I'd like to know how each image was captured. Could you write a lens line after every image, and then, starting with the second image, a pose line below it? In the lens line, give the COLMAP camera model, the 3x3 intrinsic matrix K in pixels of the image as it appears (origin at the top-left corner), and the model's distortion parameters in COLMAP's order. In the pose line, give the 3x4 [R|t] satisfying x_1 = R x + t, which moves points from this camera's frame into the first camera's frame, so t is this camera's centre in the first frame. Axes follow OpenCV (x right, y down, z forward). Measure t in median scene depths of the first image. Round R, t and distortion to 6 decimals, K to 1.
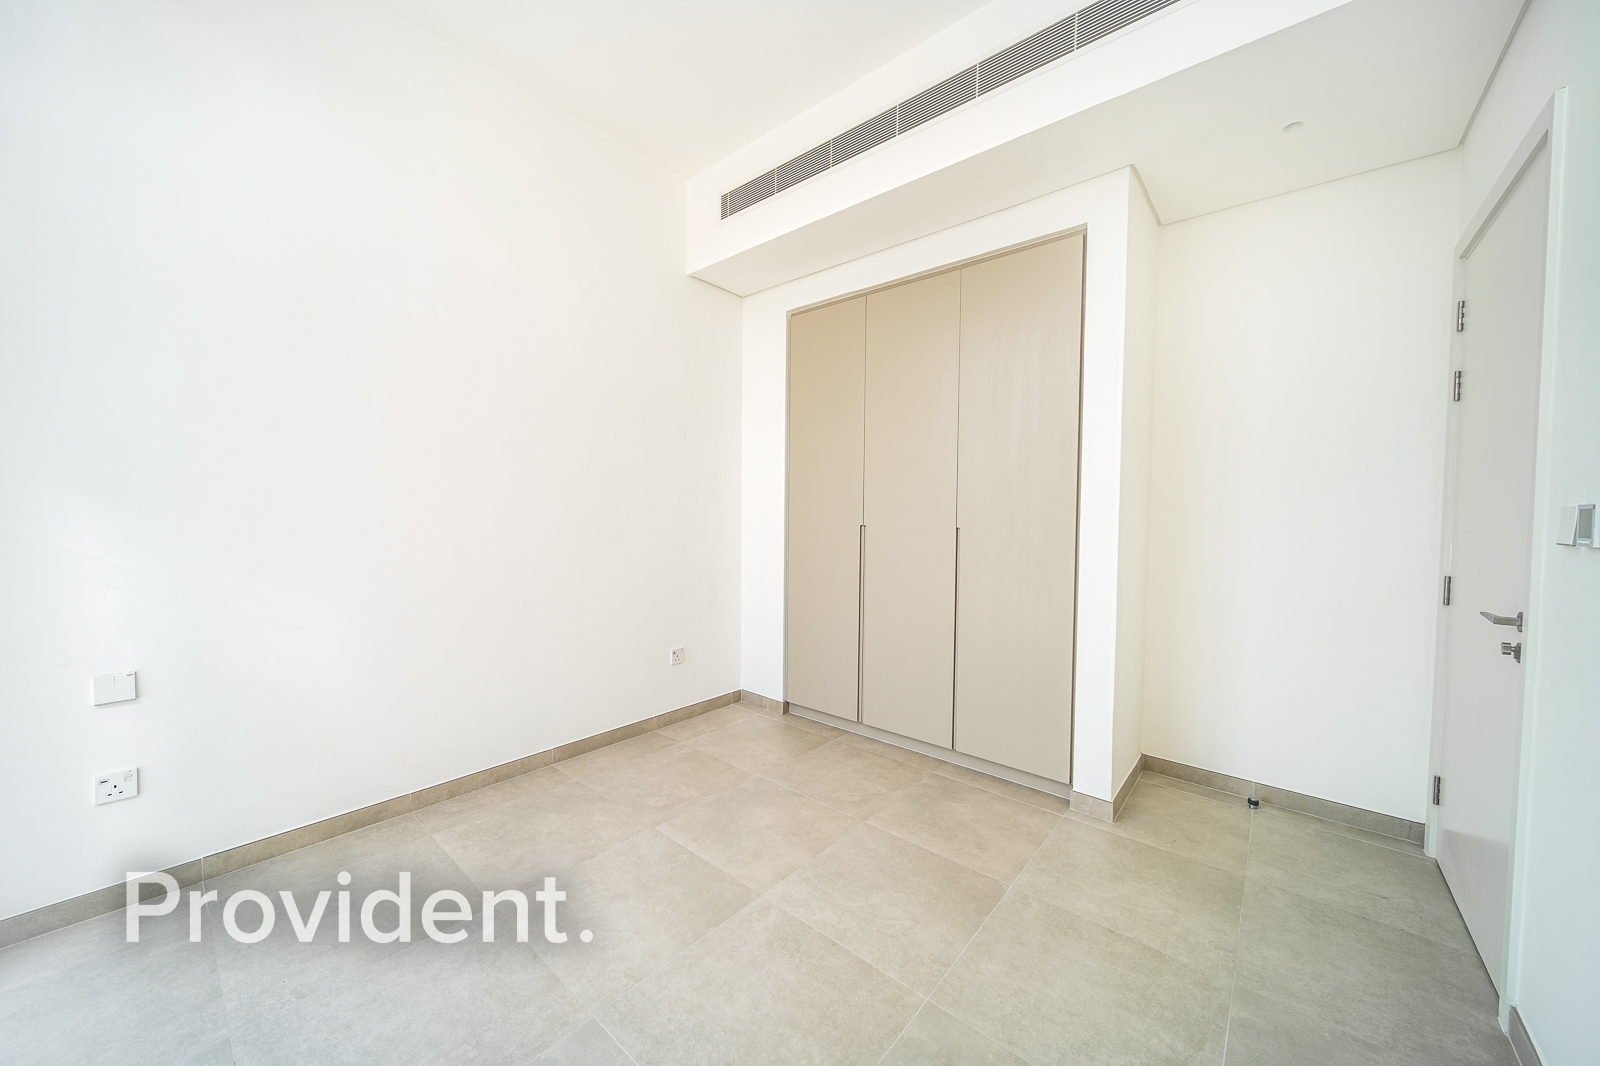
lens RADIAL K [[586.6, 0, 799.5], [0, 586.6, 493.8], [0, 0, 1]] dist [-0.000514, -0.000096]
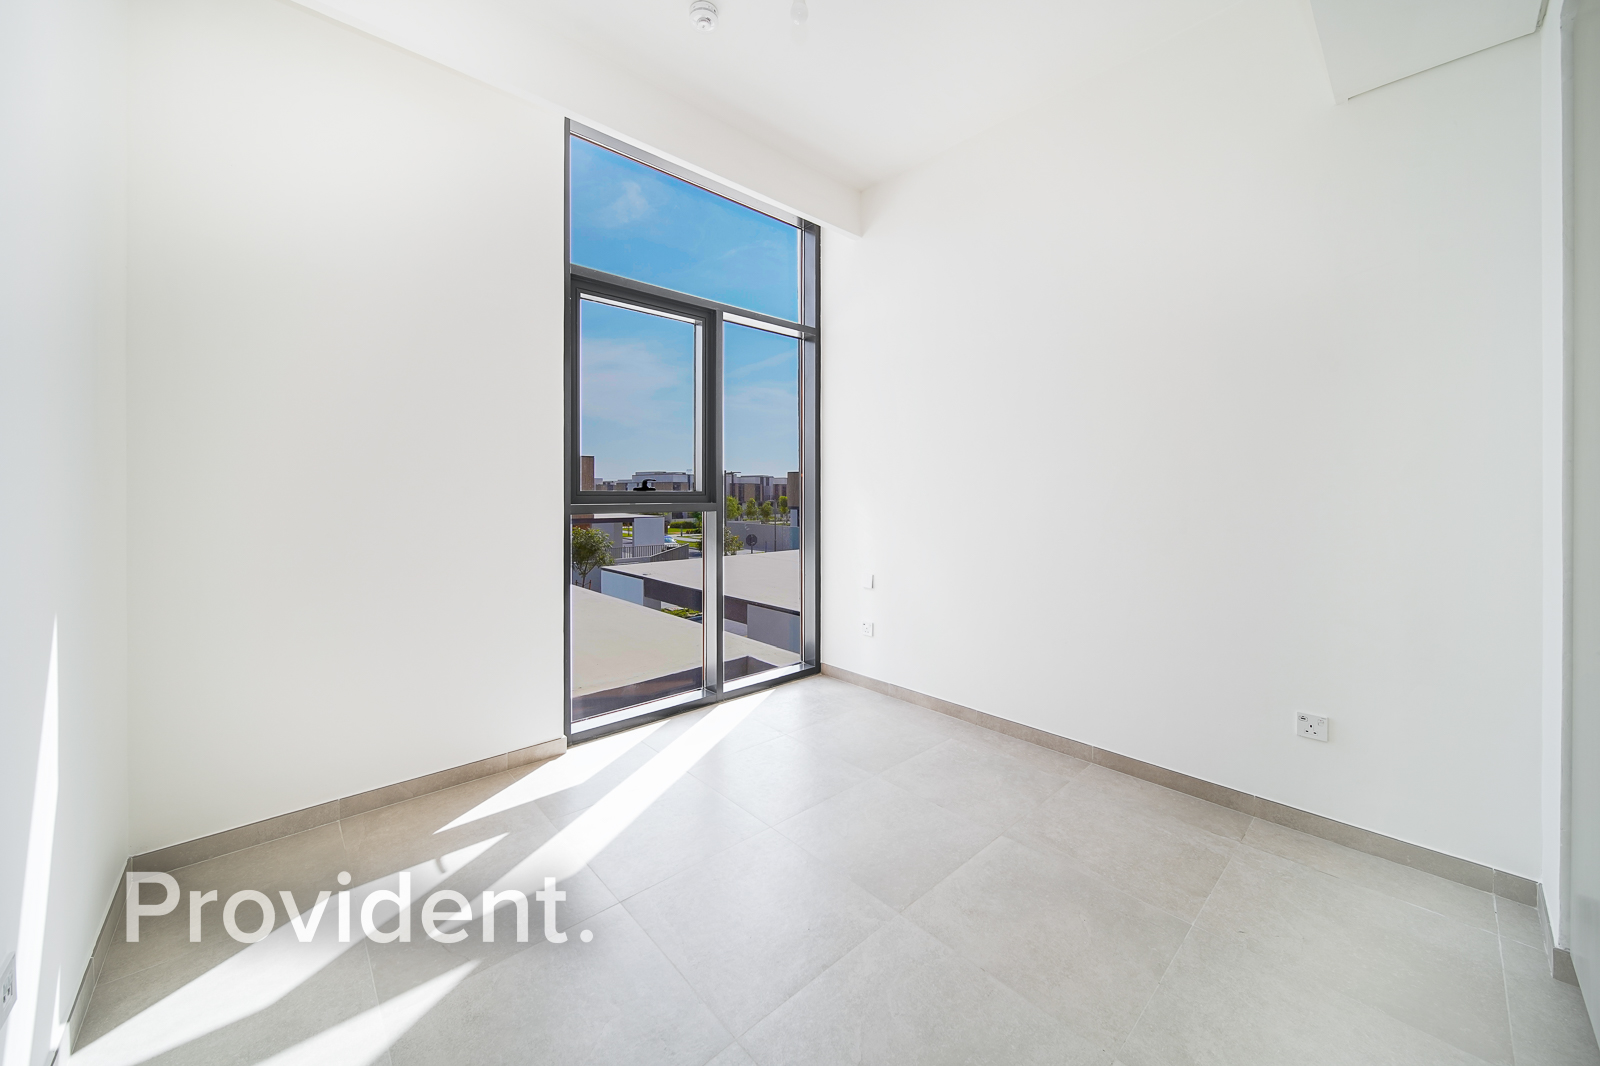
lens RADIAL K [[586.6, 0, 799.5], [0, 586.6, 493.8], [0, 0, 1]] dist [-0.000514, -0.000096]
pose [[-0.129057, 0.004132, -0.991629, 0.586931], [0.029611, 0.999561, 0.000311, 0.006929], [0.991195, -0.029323, -0.129123, 0.655157]]
